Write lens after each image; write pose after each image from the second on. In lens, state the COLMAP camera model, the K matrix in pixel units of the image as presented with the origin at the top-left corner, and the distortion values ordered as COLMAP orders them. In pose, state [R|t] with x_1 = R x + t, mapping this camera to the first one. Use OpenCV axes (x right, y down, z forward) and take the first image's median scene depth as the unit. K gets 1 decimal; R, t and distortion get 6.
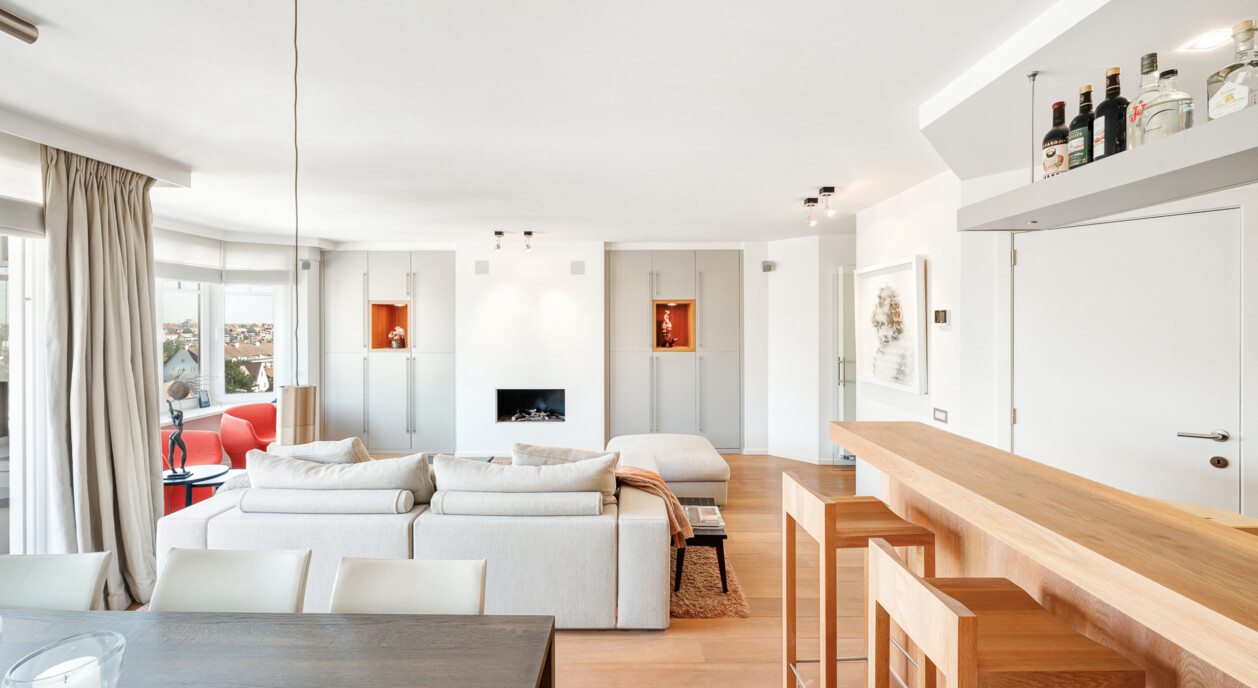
lens RADIAL K [[497.7, 0, 628.0], [0, 497.7, 323.8], [0, 0, 1]] dist [-0.000852, 0.000074]
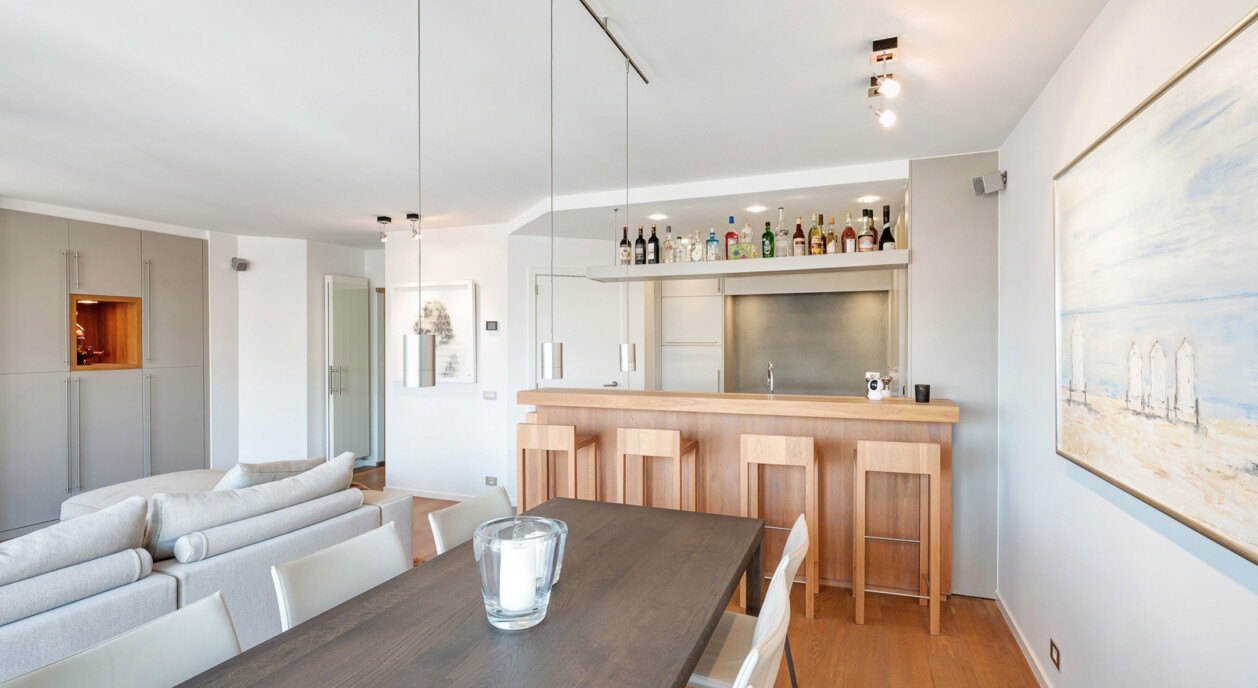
lens RADIAL K [[594.1, 0, 633.1], [0, 594.1, 340.8], [0, 0, 1]] dist [0.002491, -0.001719]
pose [[0.347879, 0.000950, 0.937539, -0.684607], [0.000129, 0.999999, -0.001061, 0.025279], [-0.937540, 0.000490, 0.347878, 0.024983]]
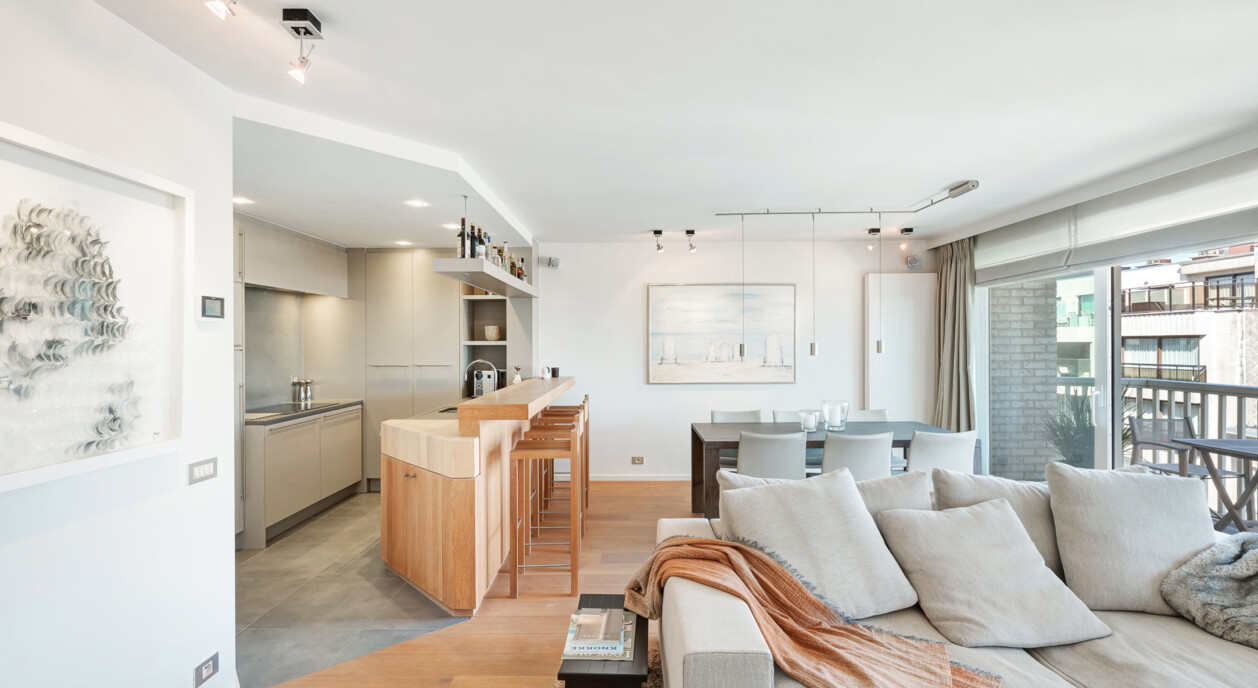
lens RADIAL K [[563.0, 0, 626.1], [0, 563.0, 343.3], [0, 0, 1]] dist [-0.002986, 0.000728]
pose [[-0.999982, 0.003371, -0.004909, 0.098243], [0.003379, 0.999993, -0.001642, 0.027673], [0.004904, -0.001658, -0.999987, 1.410720]]
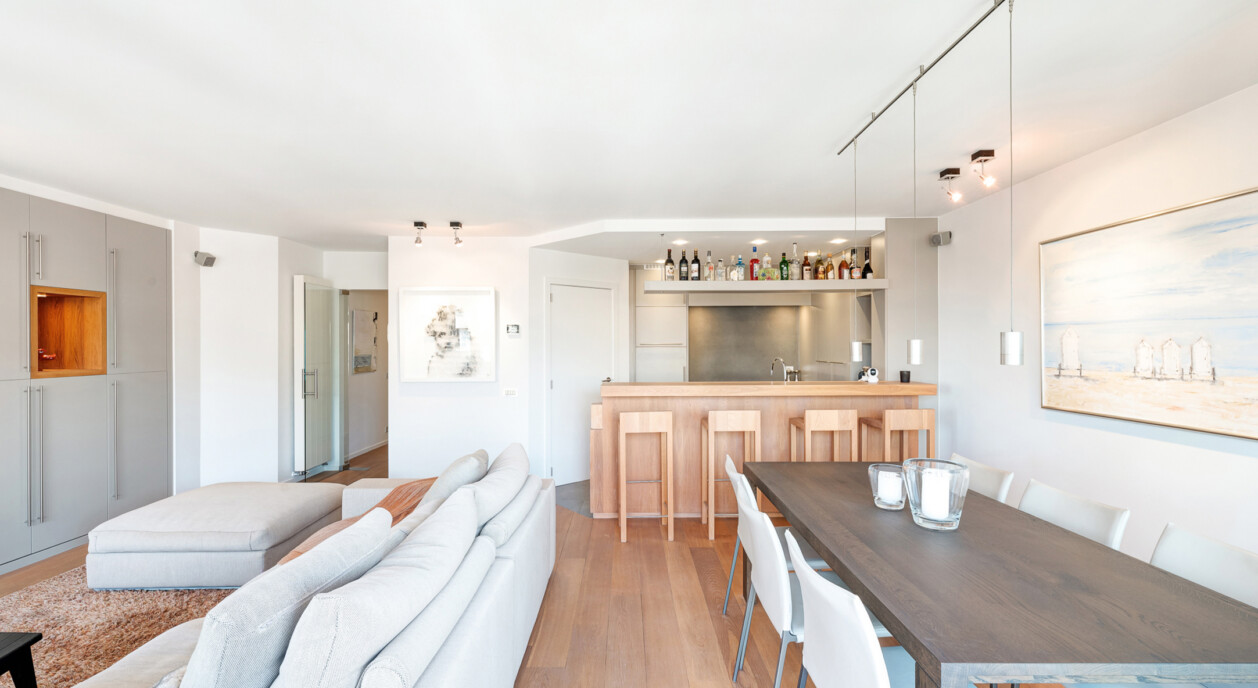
lens RADIAL K [[526.1, 0, 633.0], [0, 526.1, 343.6], [0, 0, 1]] dist [0.001487, -0.000298]
pose [[-0.013295, 0.003463, 0.999906, -0.855261], [0.001957, 0.999992, -0.003437, 0.031659], [-0.999910, 0.001912, -0.013302, 0.535648]]
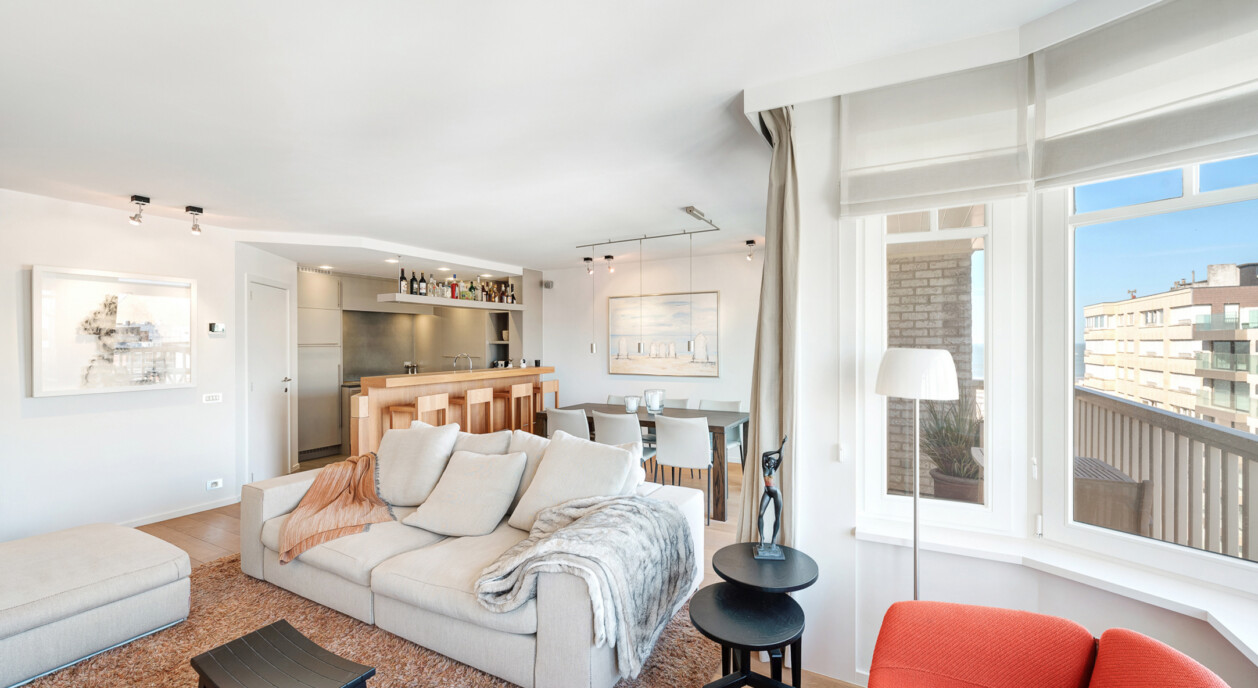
lens RADIAL K [[497.7, 0, 623.5], [0, 497.7, 344.7], [0, 0, 1]] dist [-0.000852, 0.000074]
pose [[-0.878288, 0.000405, 0.478132, -0.888970], [0.002167, 0.999993, 0.003133, 0.026664], [-0.478127, 0.003788, -0.878282, 1.405389]]
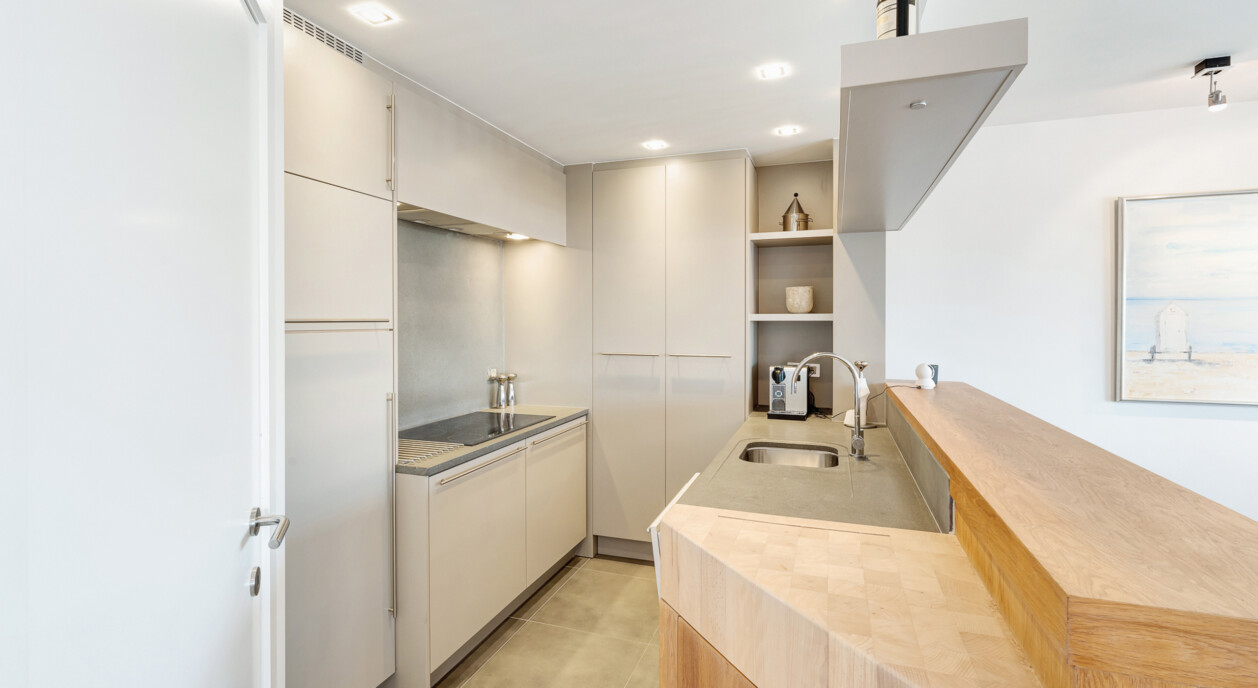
lens RADIAL K [[563.0, 0, 617.2], [0, 563.0, 322.2], [0, 0, 1]] dist [-0.002986, 0.000728]
pose [[-0.942246, -0.000962, 0.334921, 0.421306], [0.000168, 0.999994, 0.003345, 0.027604], [-0.334922, 0.003208, -0.942240, 0.796450]]
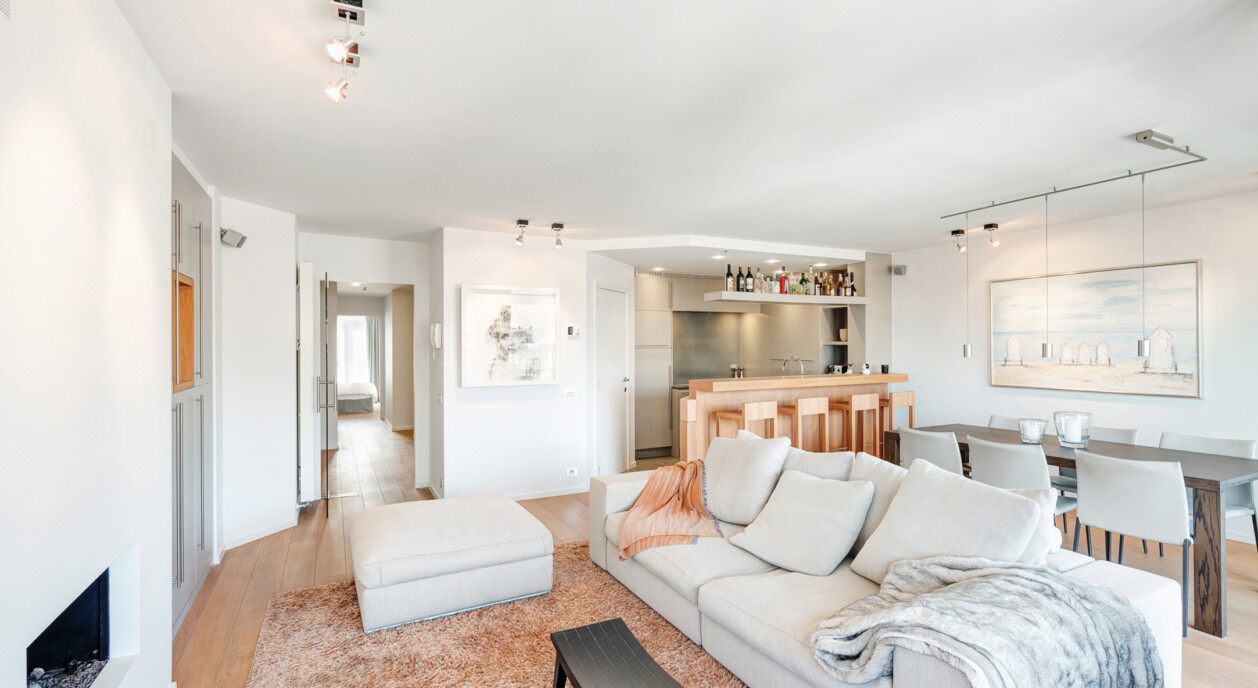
lens RADIAL K [[563.0, 0, 631.0], [0, 563.0, 344.8], [0, 0, 1]] dist [-0.002986, 0.000728]
pose [[-0.464250, 0.001883, 0.885702, -0.858899], [0.004005, 0.999992, -0.000026, 0.025335], [-0.885695, 0.003535, -0.464254, 1.383842]]
